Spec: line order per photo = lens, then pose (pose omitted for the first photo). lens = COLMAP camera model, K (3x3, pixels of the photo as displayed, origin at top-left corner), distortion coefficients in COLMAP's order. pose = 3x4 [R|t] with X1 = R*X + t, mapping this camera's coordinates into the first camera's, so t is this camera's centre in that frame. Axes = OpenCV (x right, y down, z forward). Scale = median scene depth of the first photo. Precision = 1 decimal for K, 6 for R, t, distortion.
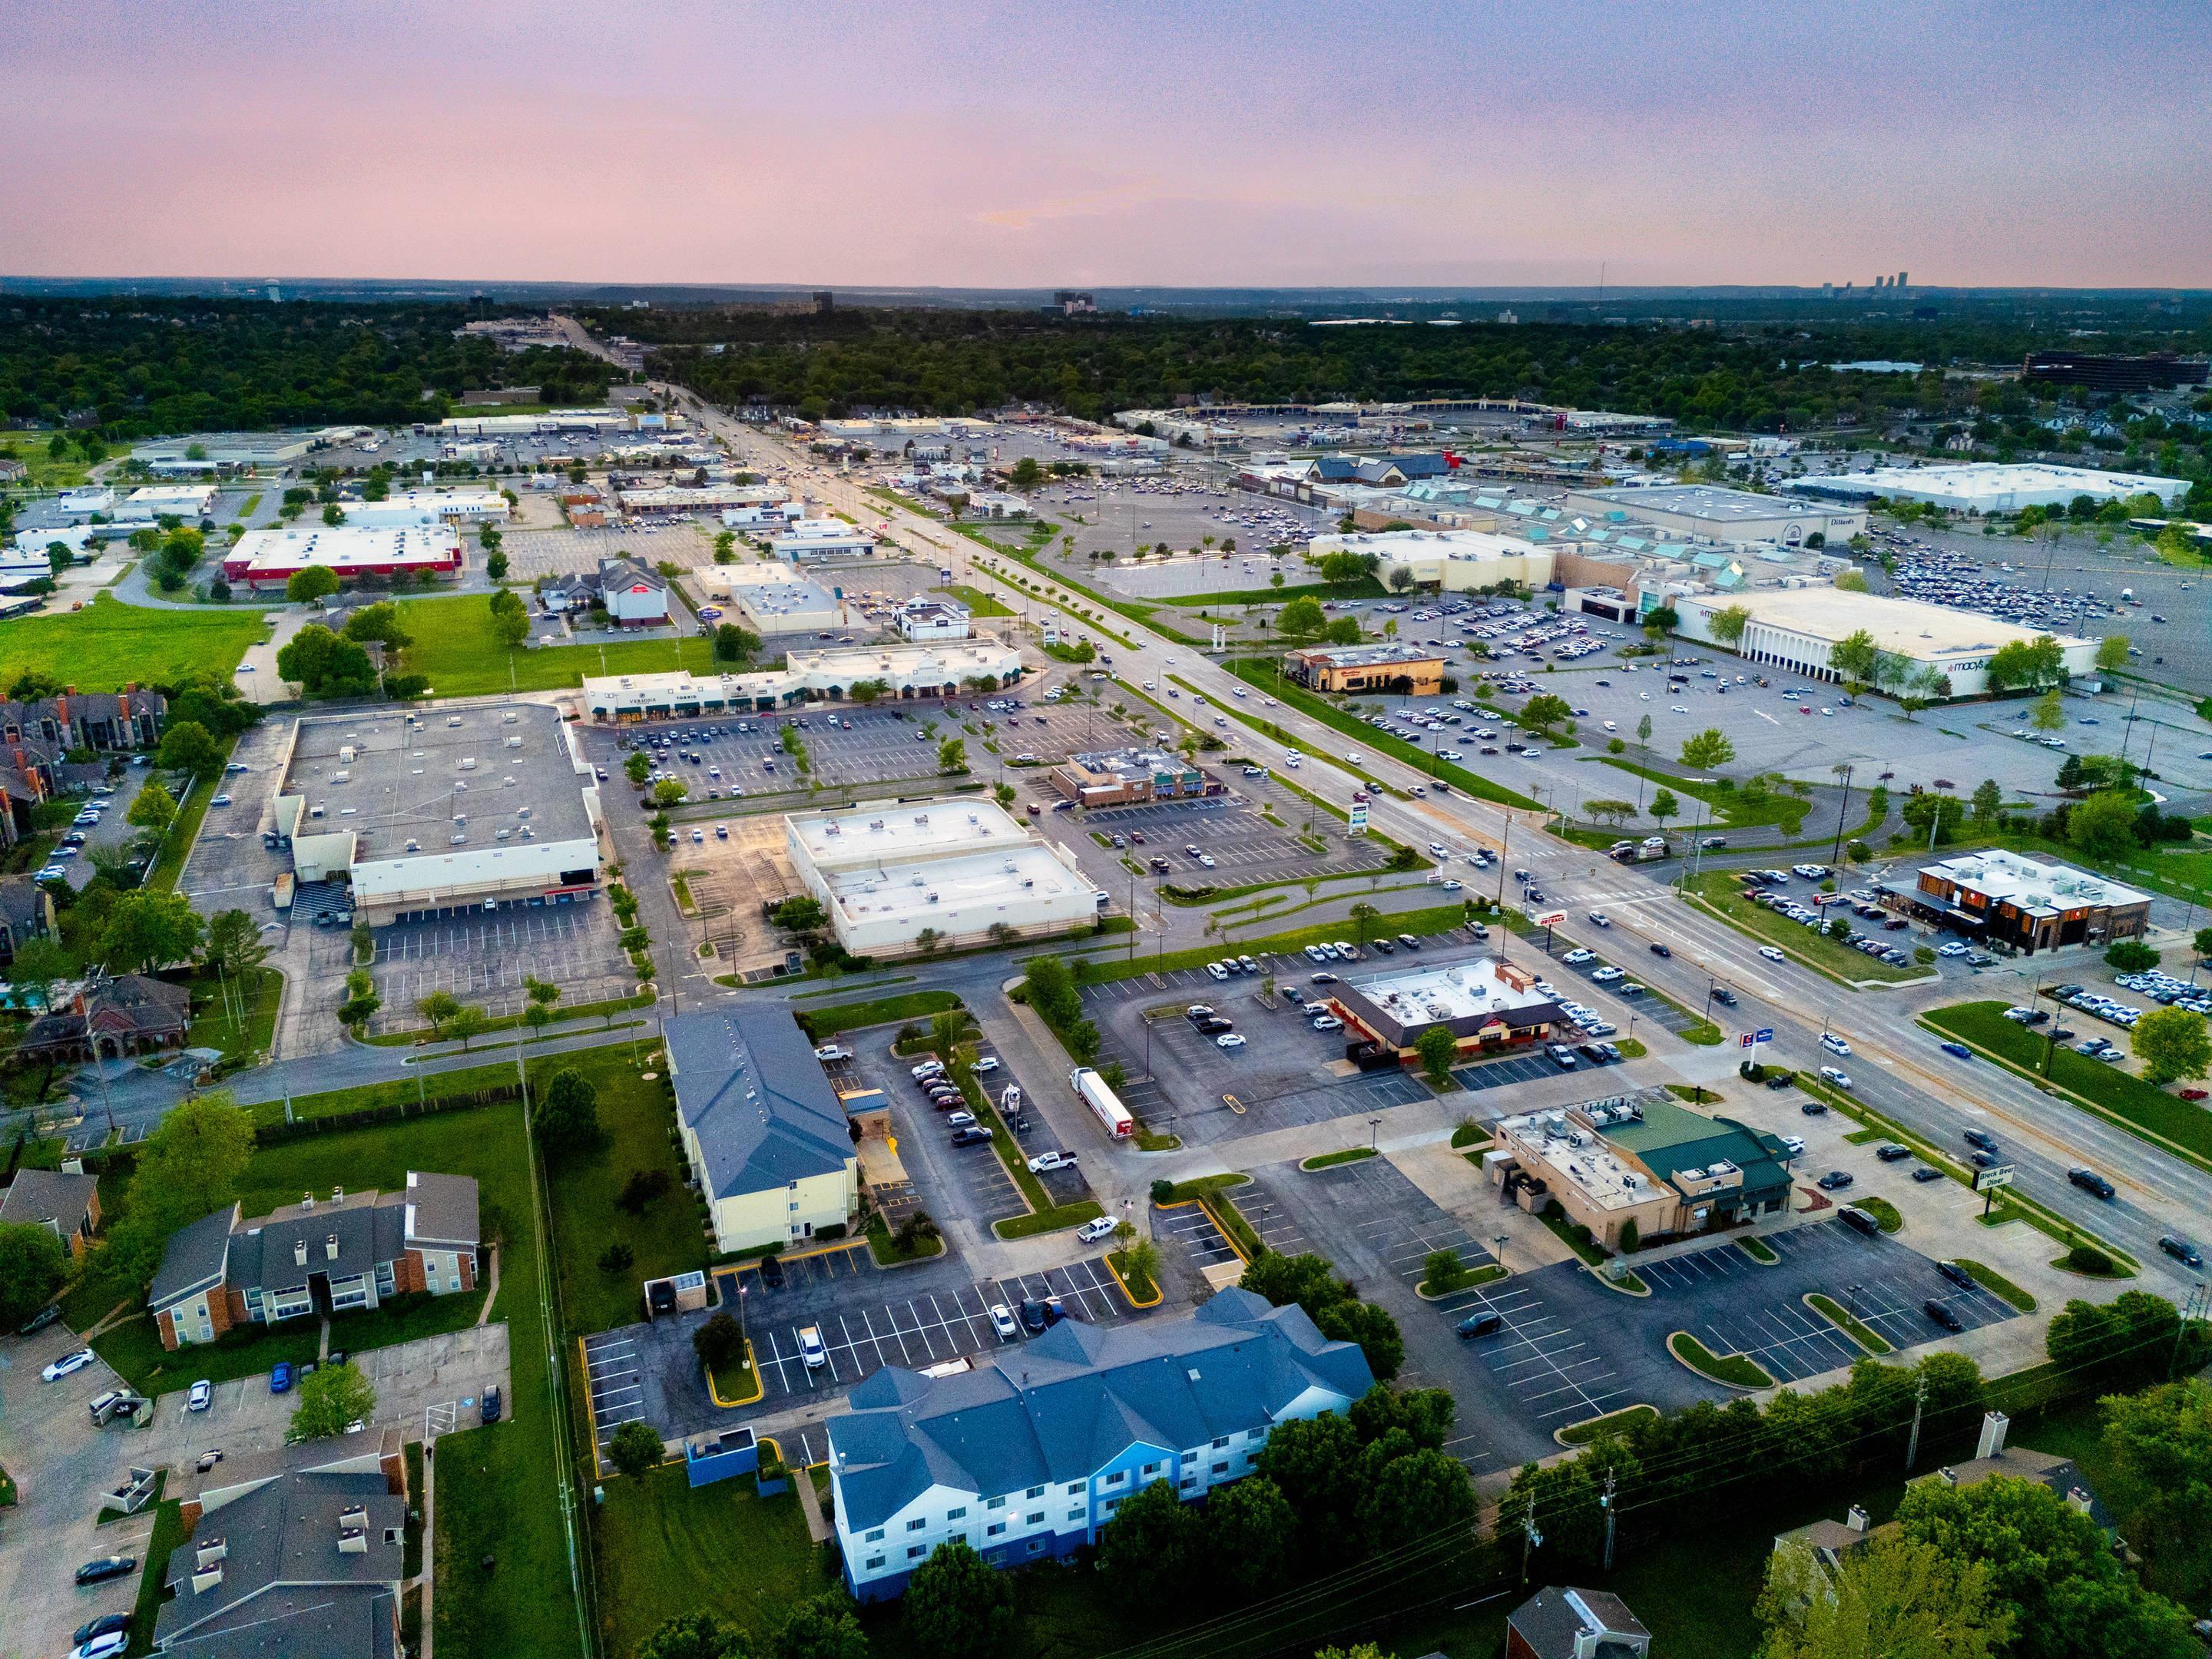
lens RADIAL K [[1620.6, 0, 1109.3], [0, 1620.6, 816.5], [0, 0, 1]] dist [0.072744, -0.078449]
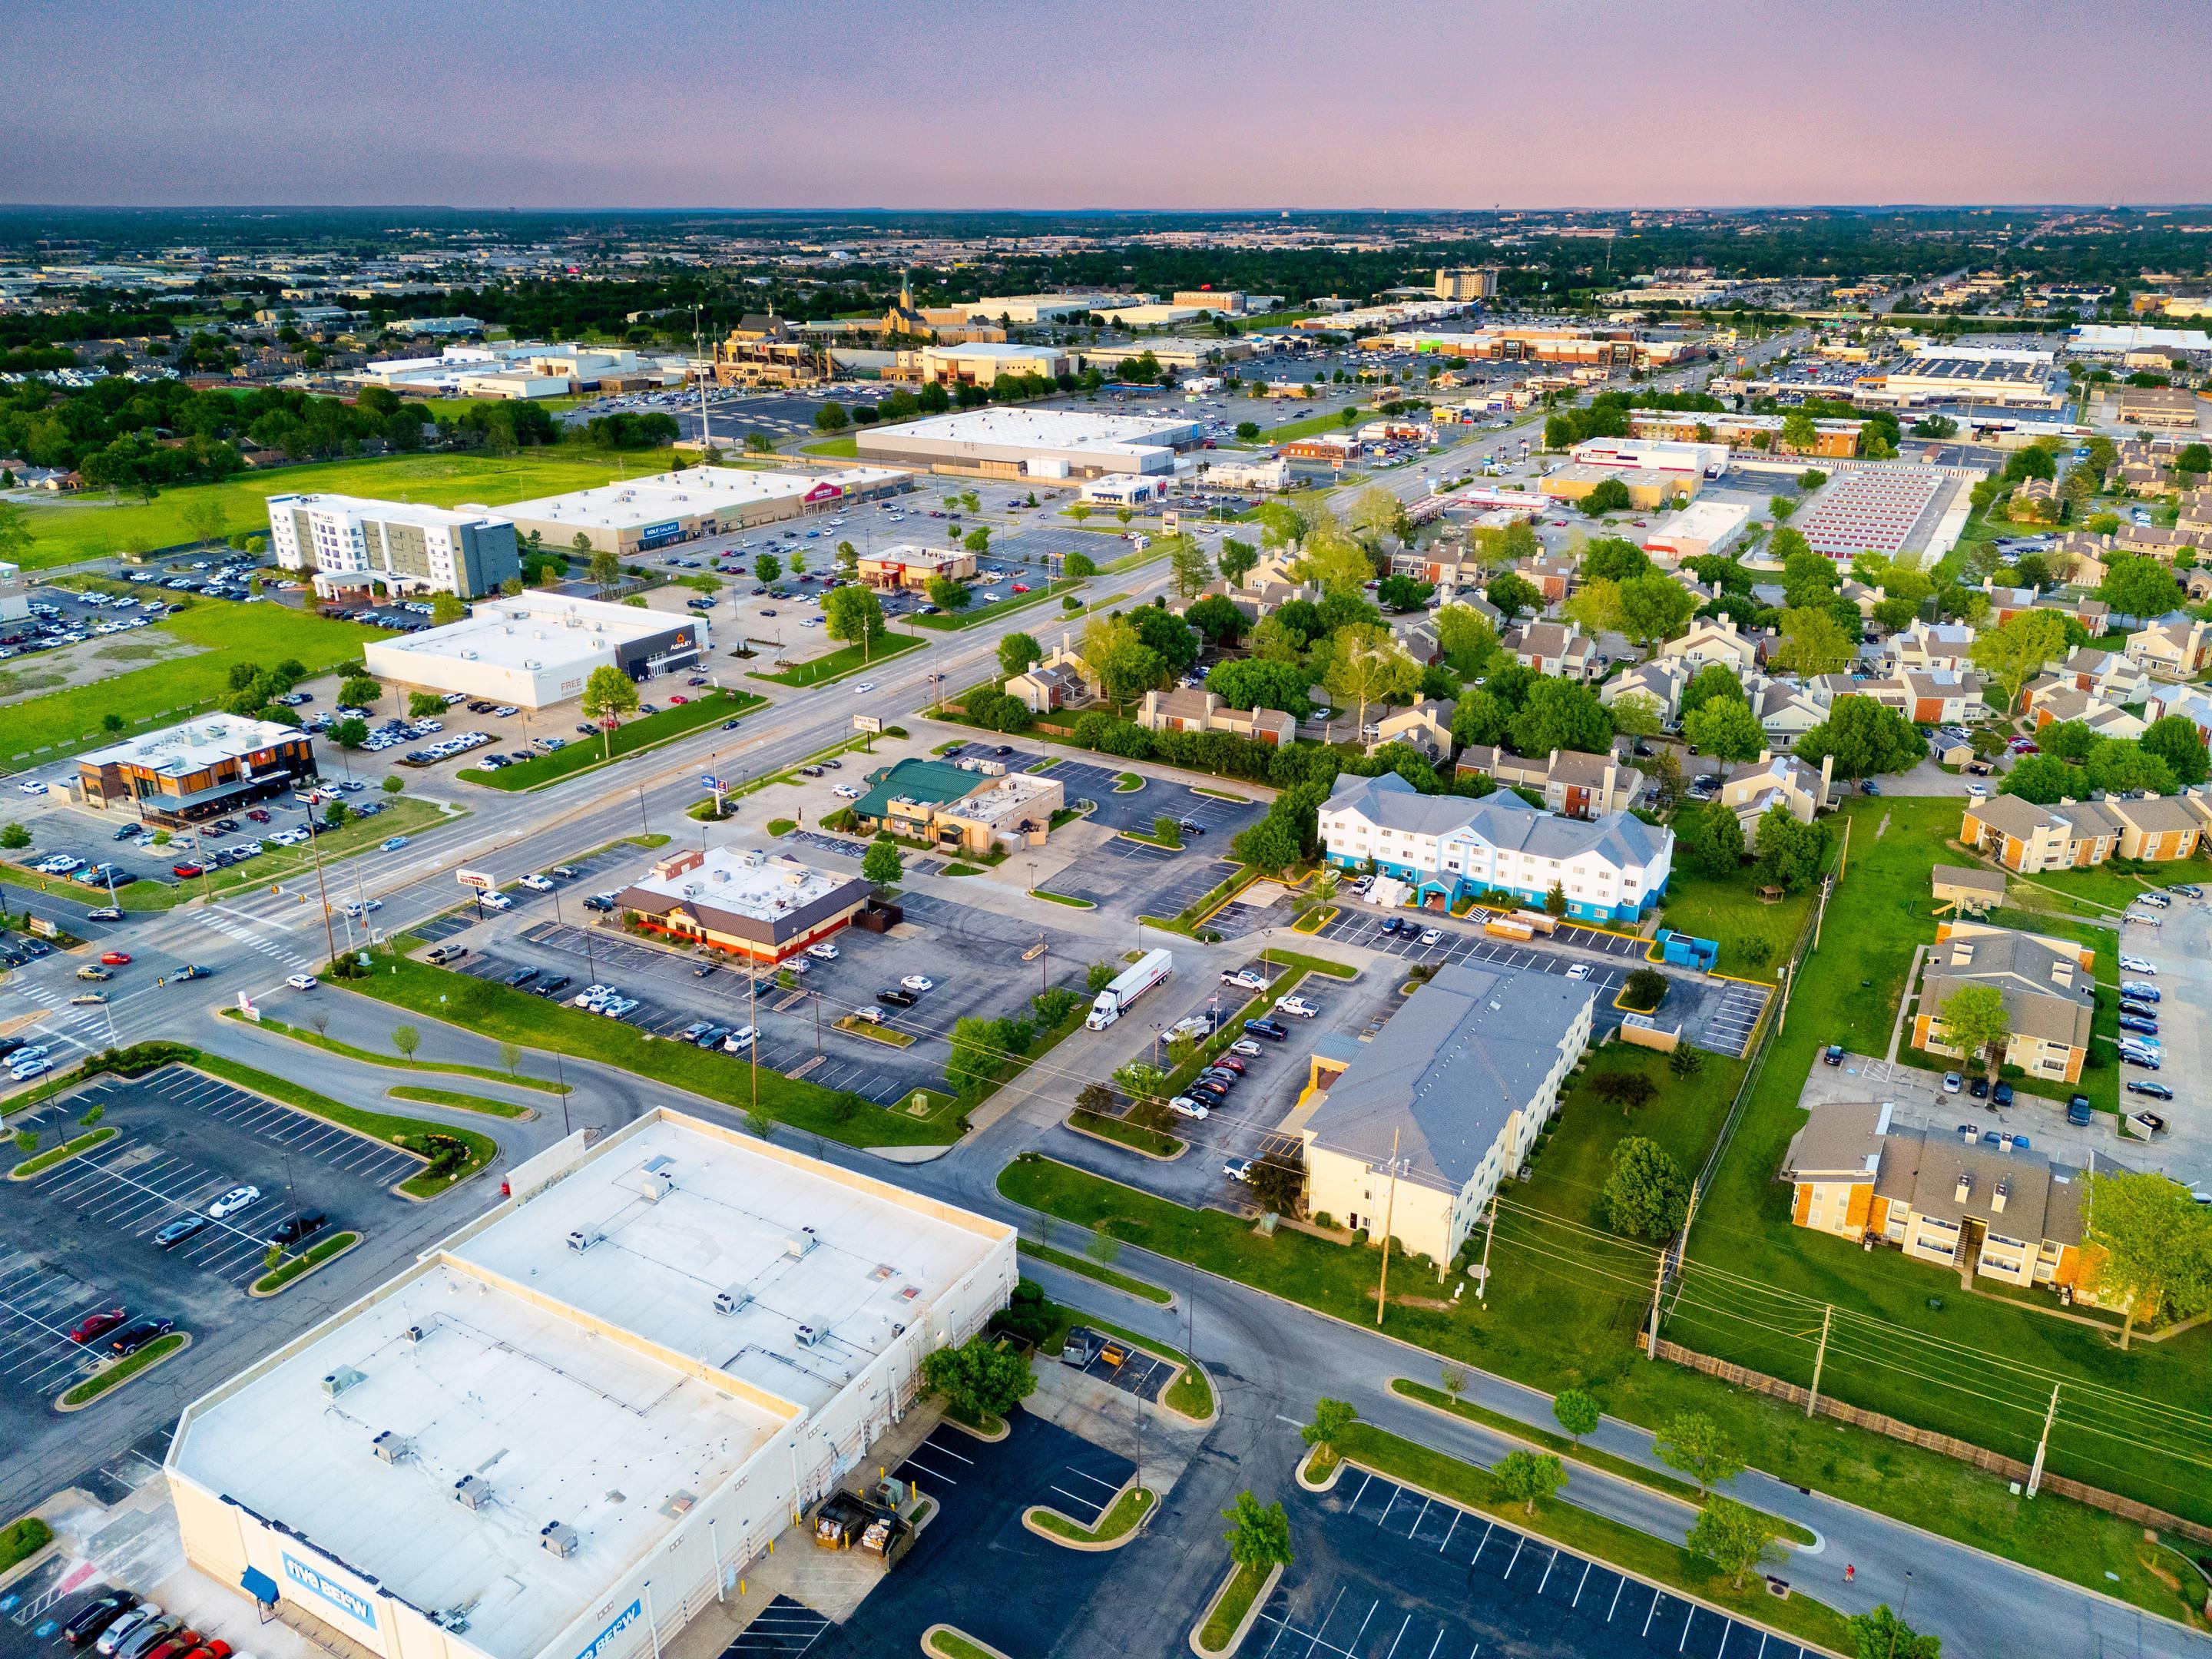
lens RADIAL K [[1592.8, 0, 1116.8], [0, 1592.8, 859.4], [0, 0, 1]] dist [0.091076, -0.083810]
pose [[-0.629575, -0.296761, 0.718031, -0.579809], [0.239013, 0.805382, 0.542432, -0.349297], [-0.739261, 0.513121, -0.436119, 1.242212]]
